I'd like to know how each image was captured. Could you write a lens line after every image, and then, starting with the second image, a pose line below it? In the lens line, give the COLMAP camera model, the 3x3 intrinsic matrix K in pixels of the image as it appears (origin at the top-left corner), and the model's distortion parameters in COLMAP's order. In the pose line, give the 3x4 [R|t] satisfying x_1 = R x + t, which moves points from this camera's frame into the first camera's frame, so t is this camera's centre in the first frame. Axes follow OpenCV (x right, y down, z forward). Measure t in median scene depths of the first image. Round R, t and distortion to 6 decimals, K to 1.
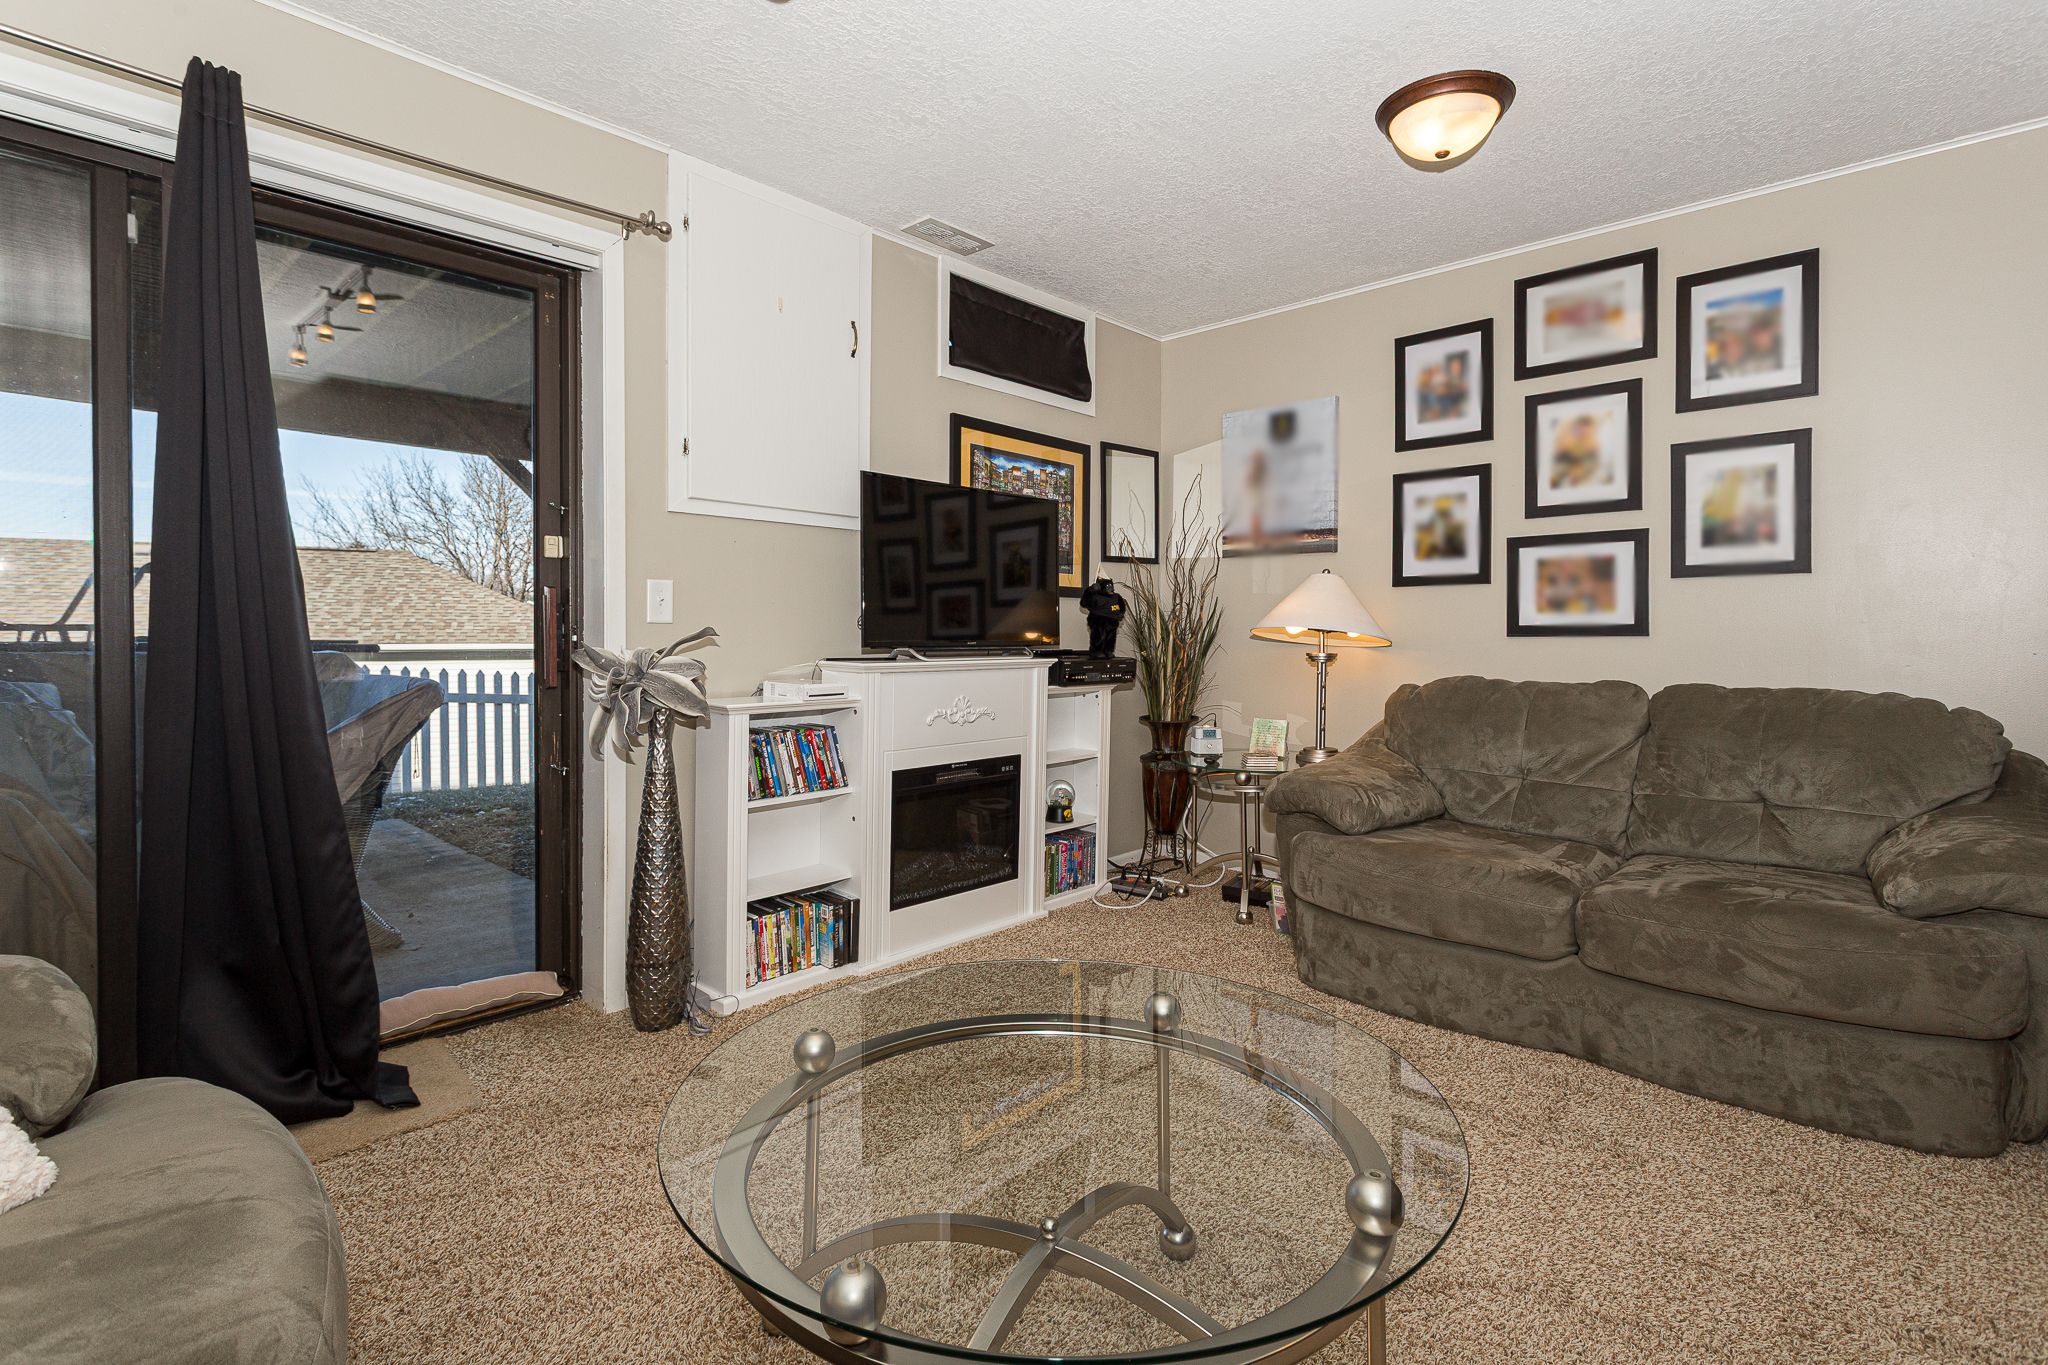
lens RADIAL K [[912.0, 0, 1034.7], [0, 912.0, 649.6], [0, 0, 1]] dist [-0.003165, -0.000203]
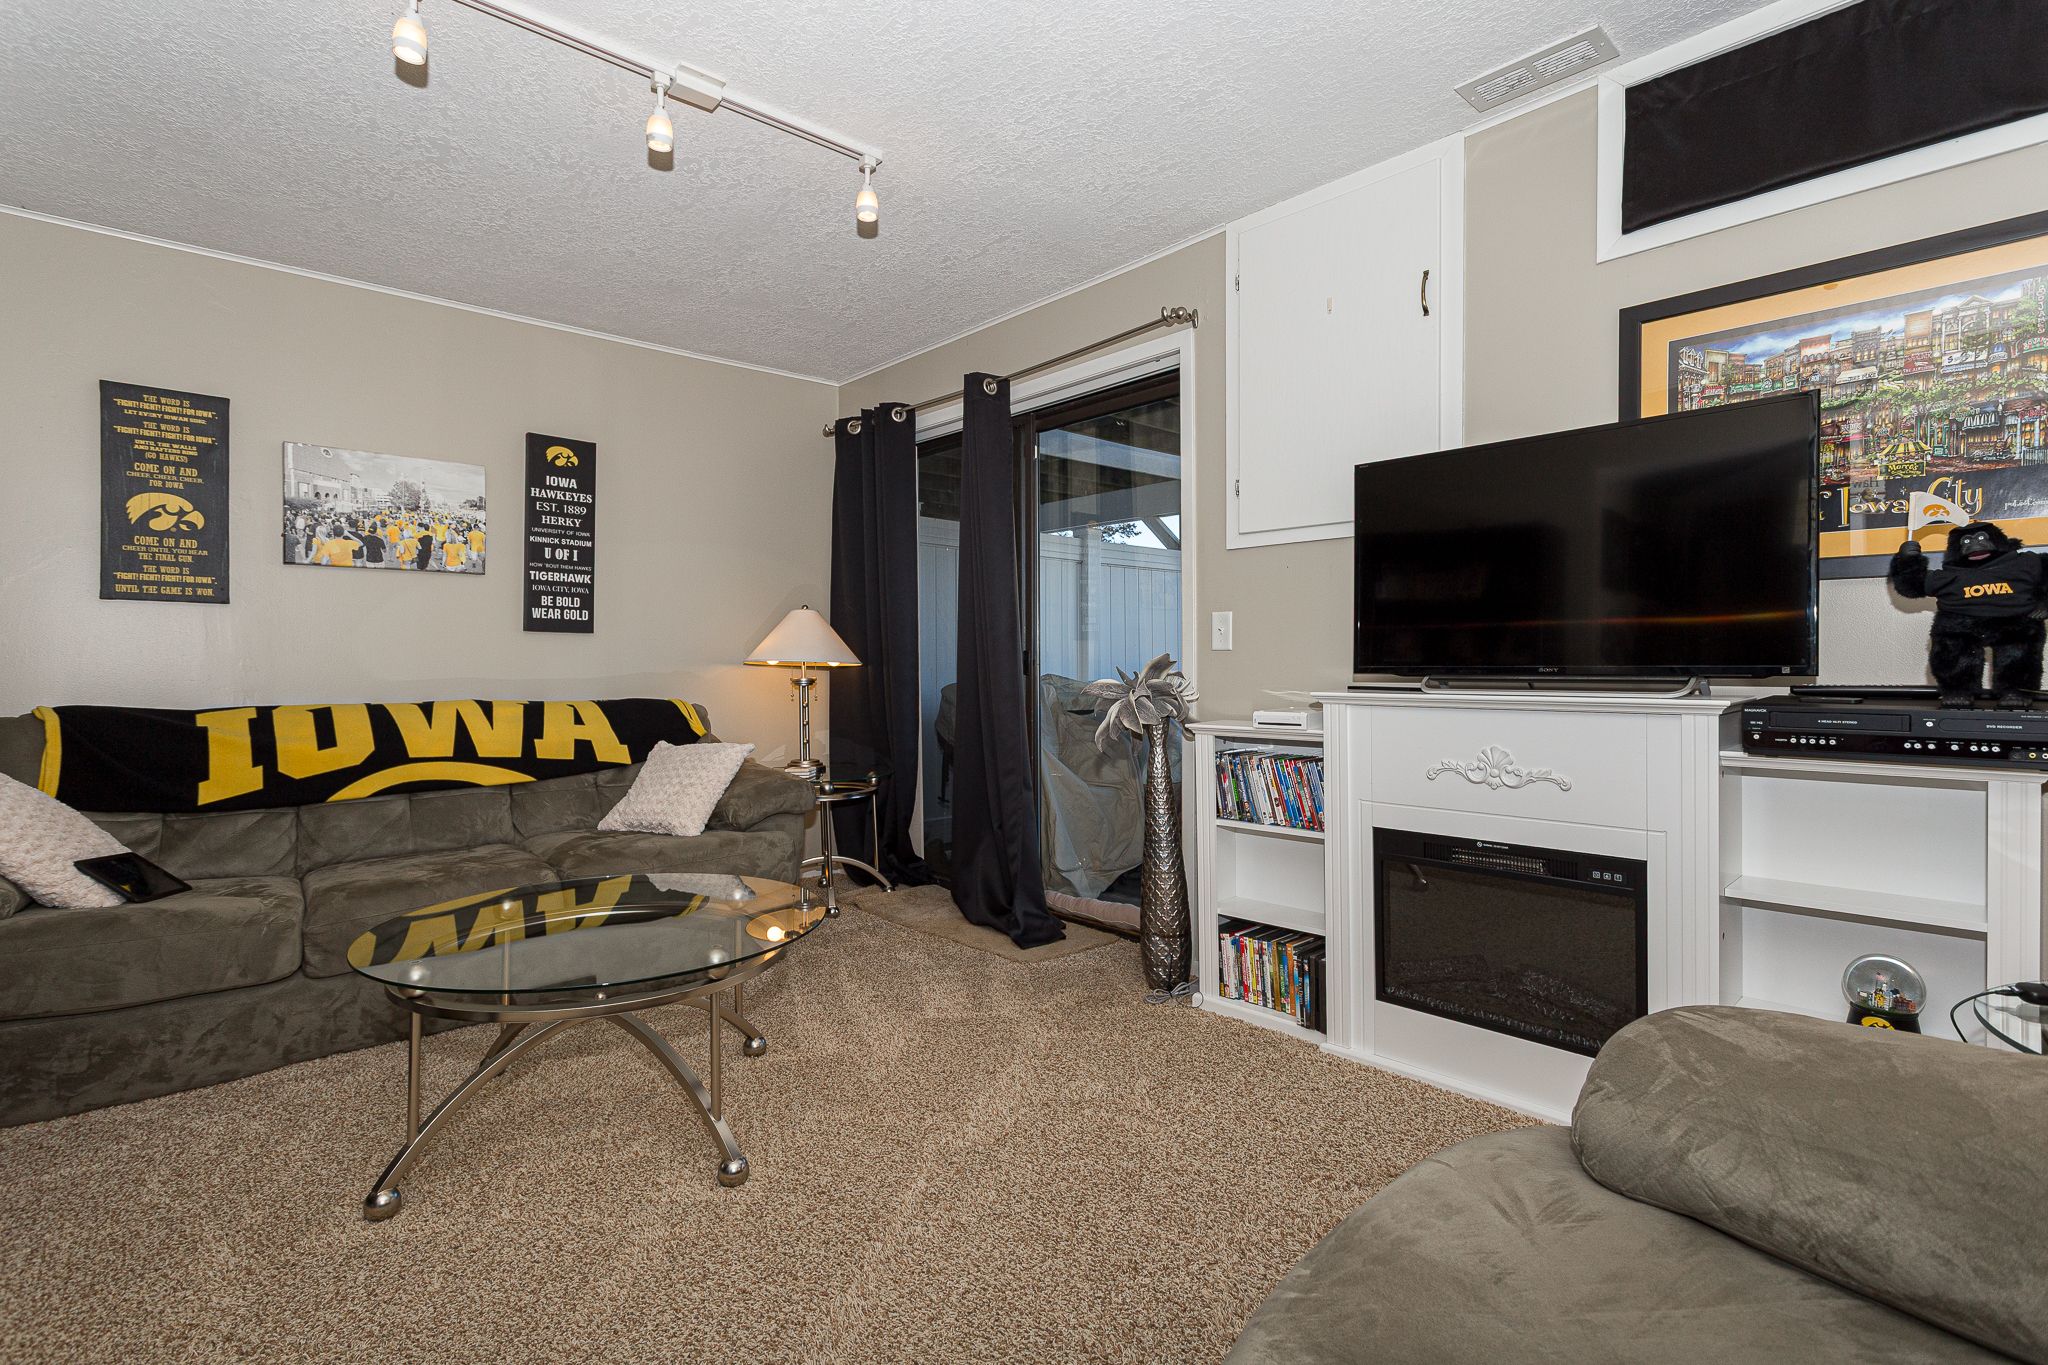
lens RADIAL K [[998.5, 0, 1017.0], [0, 998.5, 675.5], [0, 0, 1]] dist [-0.001218, 0.000039]
pose [[-0.066869, 0.010783, -0.997703, 1.417410], [-0.012609, 0.999853, 0.011651, -0.015003], [0.997682, 0.013360, -0.066723, 1.401999]]
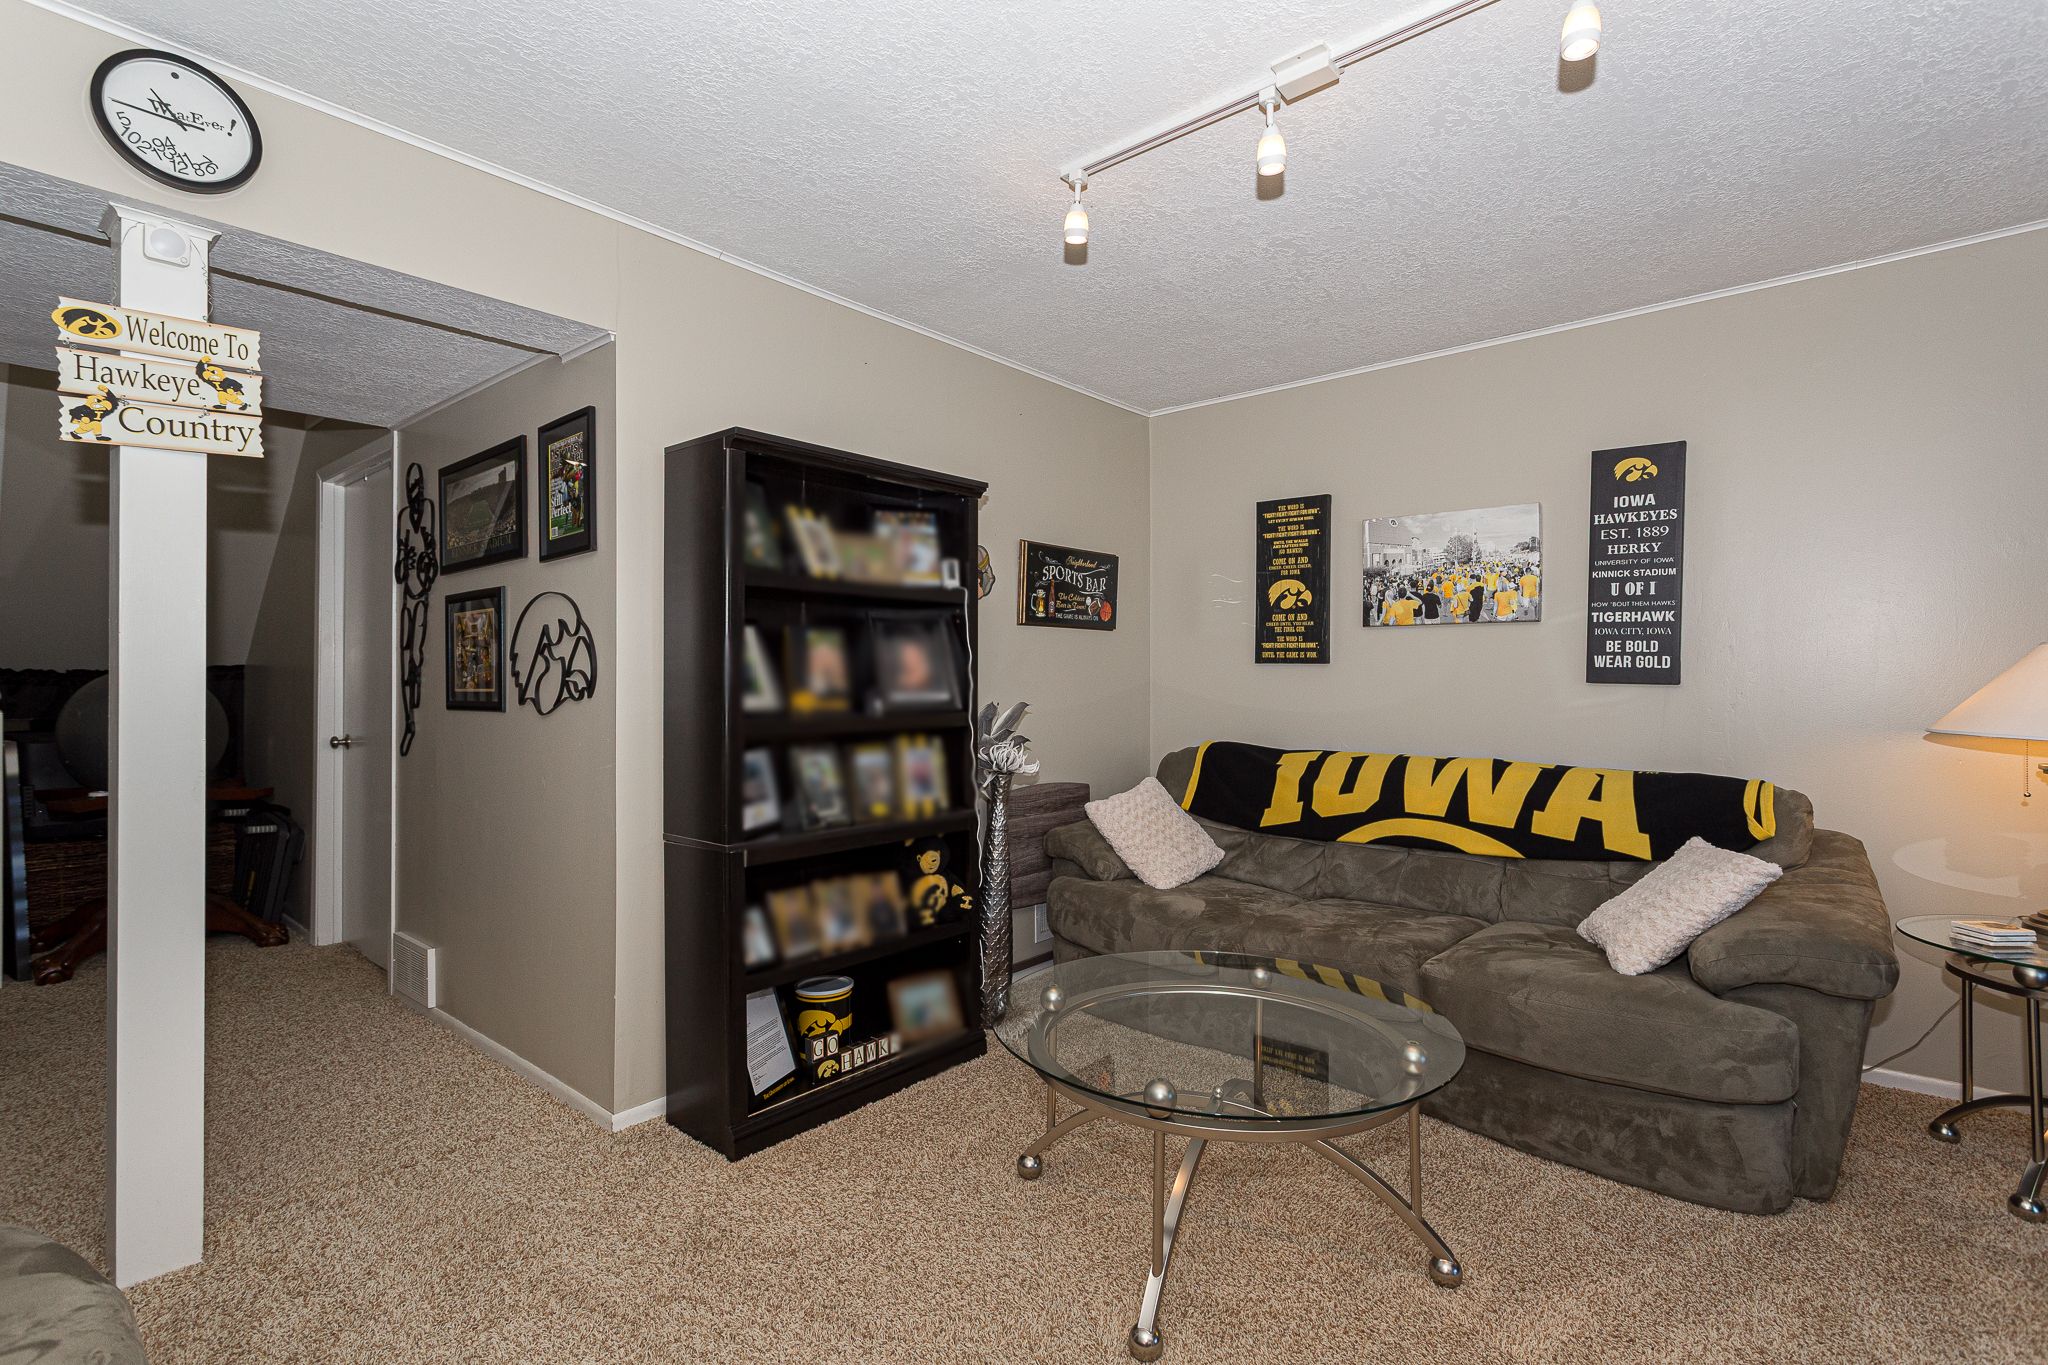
lens RADIAL K [[998.5, 0, 1022.9], [0, 998.5, 667.6], [0, 0, 1]] dist [-0.001218, 0.000039]
pose [[-0.999581, -0.002740, -0.028828, 0.964350], [-0.002992, 0.999958, 0.008694, -0.060813], [0.028803, 0.008777, -0.999547, 1.687735]]
